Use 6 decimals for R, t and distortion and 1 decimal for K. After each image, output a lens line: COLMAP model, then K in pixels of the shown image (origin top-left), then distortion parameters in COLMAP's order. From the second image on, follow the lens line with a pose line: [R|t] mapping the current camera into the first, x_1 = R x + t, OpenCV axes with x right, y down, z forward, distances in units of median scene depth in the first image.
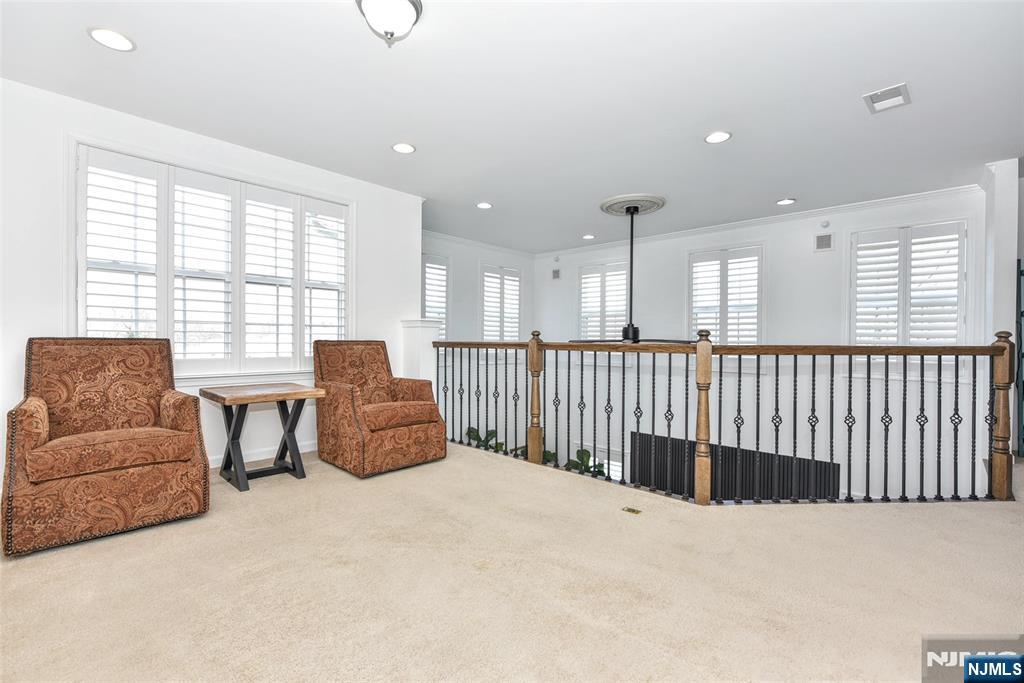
lens RADIAL K [[461.9, 0, 517.2], [0, 461.9, 344.9], [0, 0, 1]] dist [-0.018291, -0.000606]
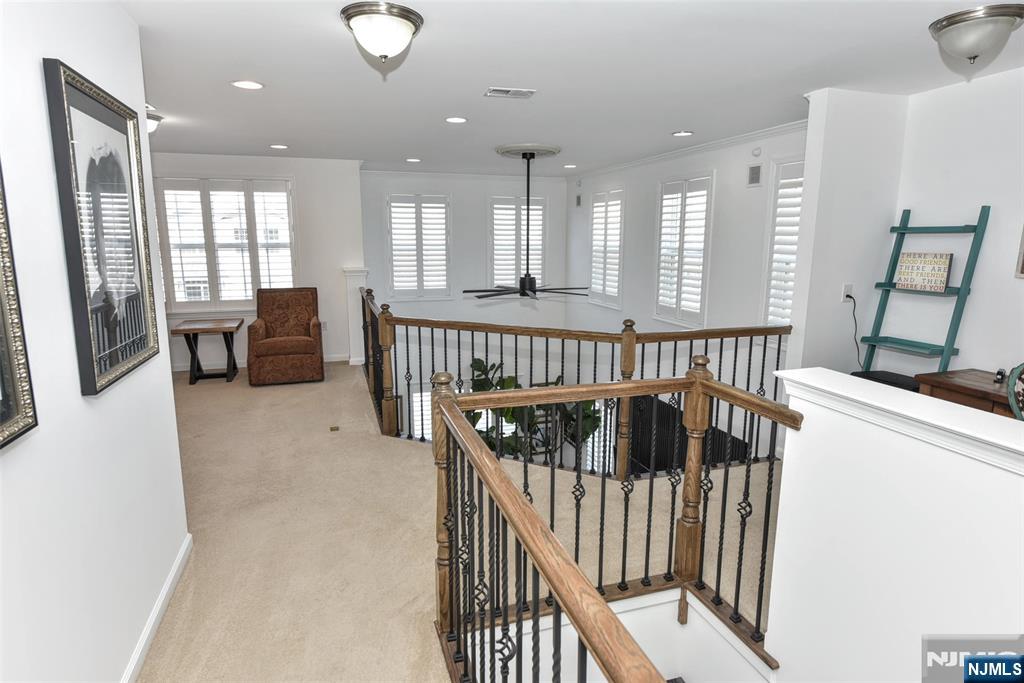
lens RADIAL K [[575.8, 0, 509.3], [0, 575.8, 343.2], [0, 0, 1]] dist [-0.000184, 0.000234]
pose [[0.863994, 0.086850, -0.495954, 0.846945], [0.001012, 0.984709, 0.174203, -0.115866], [0.503501, -0.151012, 0.850695, -0.106755]]
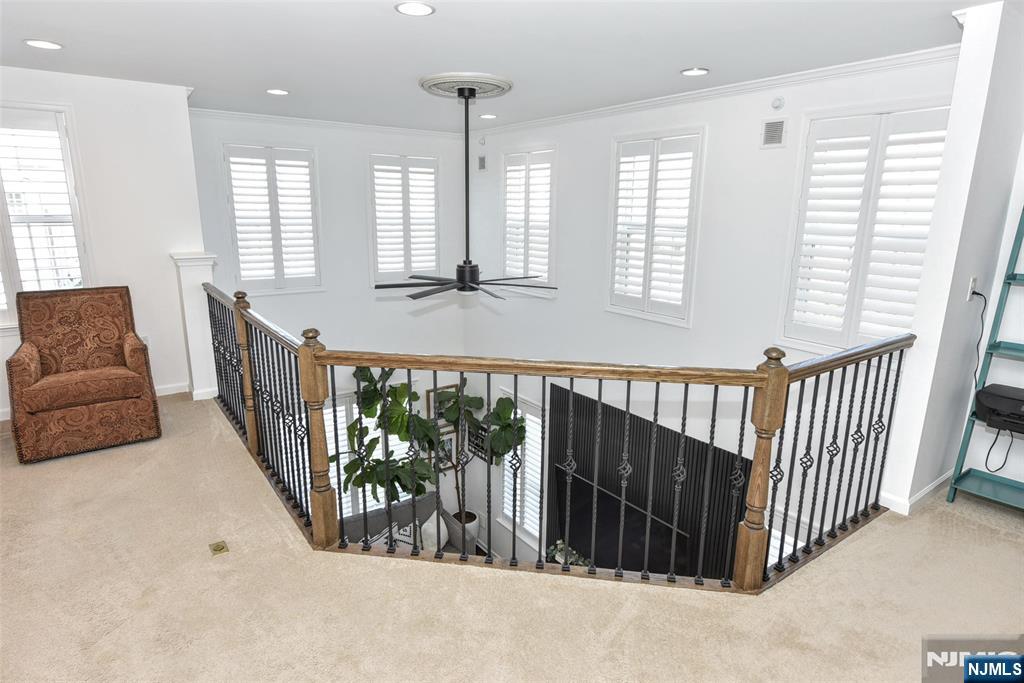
lens RADIAL K [[575.8, 0, 512.6], [0, 575.8, 343.6], [0, 0, 1]] dist [-0.000184, 0.000234]
pose [[0.978652, 0.051804, -0.198887, 0.504997], [-0.006268, 0.974785, 0.223060, -0.121111], [0.205427, -0.217051, 0.954300, 0.118255]]
